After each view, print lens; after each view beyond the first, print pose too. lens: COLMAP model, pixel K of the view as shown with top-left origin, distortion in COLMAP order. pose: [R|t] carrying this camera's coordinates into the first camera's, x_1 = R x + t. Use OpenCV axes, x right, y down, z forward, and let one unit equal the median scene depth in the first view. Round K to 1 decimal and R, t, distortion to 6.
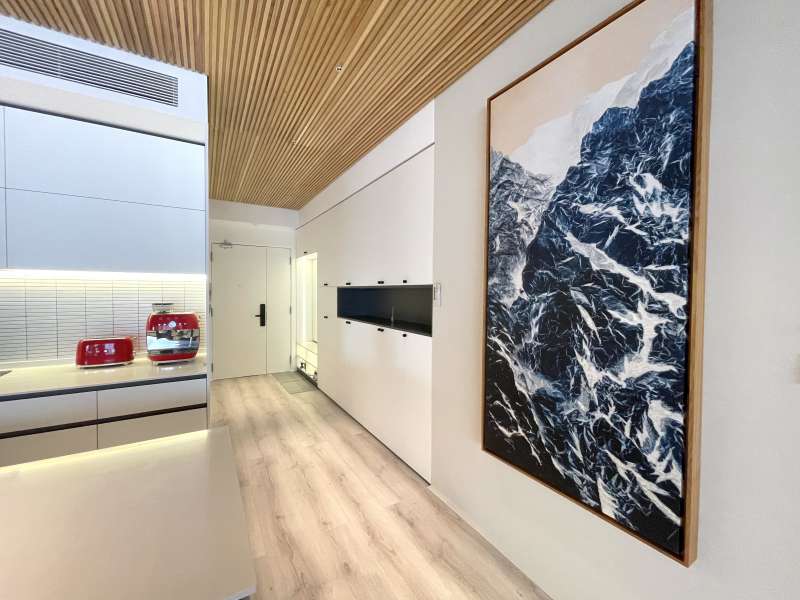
lens RADIAL K [[323.1, 0, 395.5], [0, 323.1, 298.6], [0, 0, 1]] dist [-0.000621, 0.000160]
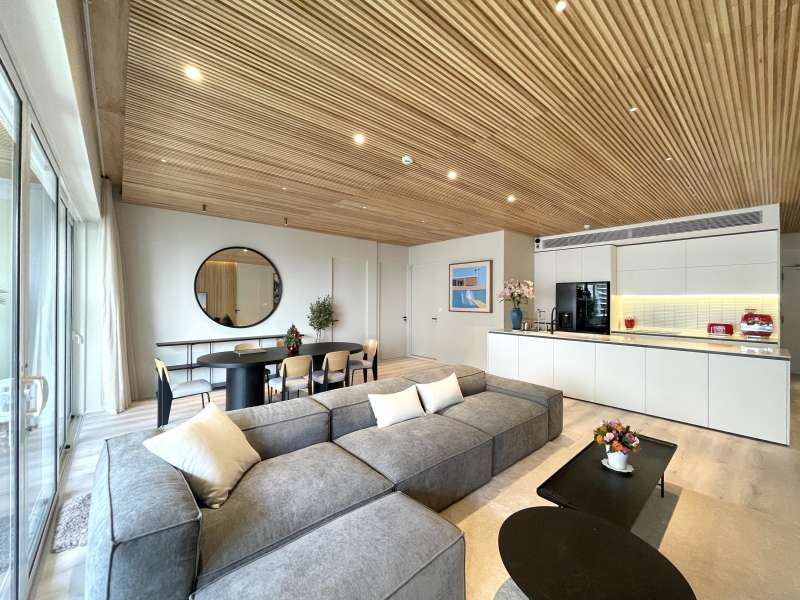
lens RADIAL K [[323.1, 0, 395.5], [0, 323.1, 298.6], [0, 0, 1]] dist [-0.000621, 0.000160]
pose [[0.173782, -0.008124, -0.984751, 0.959722], [-0.028027, 0.999520, -0.013192, 0.040880], [0.984385, 0.029892, 0.173471, -1.658250]]
